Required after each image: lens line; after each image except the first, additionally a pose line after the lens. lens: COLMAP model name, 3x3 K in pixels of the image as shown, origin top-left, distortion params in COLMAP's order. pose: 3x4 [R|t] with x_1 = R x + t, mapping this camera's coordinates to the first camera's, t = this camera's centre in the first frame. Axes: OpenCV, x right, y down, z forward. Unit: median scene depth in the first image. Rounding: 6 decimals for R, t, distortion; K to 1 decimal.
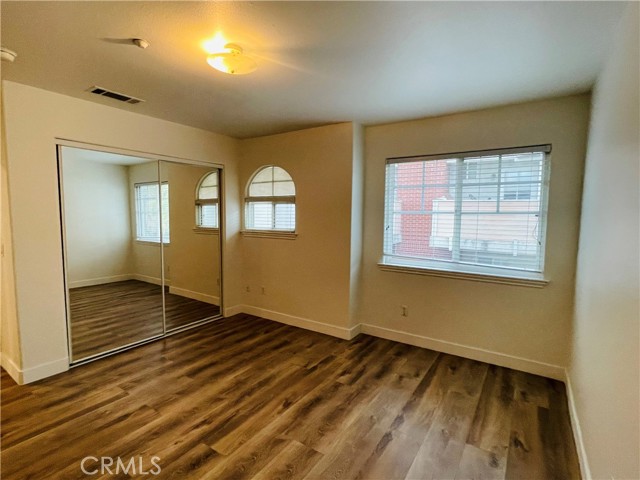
lens RADIAL K [[320.6, 0, 317.6], [0, 320.6, 244.1], [0, 0, 1]] dist [-0.005205, -0.000665]
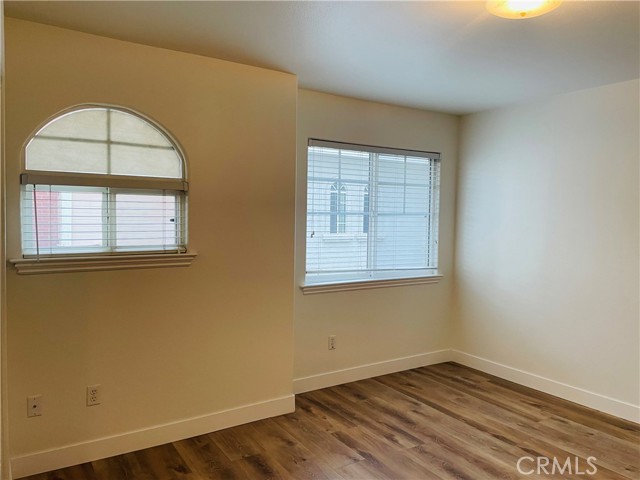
lens RADIAL K [[489.2, 0, 318.7], [0, 489.2, 238.5], [0, 0, 1]] dist [0.081525, -0.090309]
pose [[0.381326, -0.050653, 0.923052, -0.871623], [0.077051, 0.996765, 0.022867, -0.071961], [-0.921224, 0.062402, 0.383995, 0.620191]]
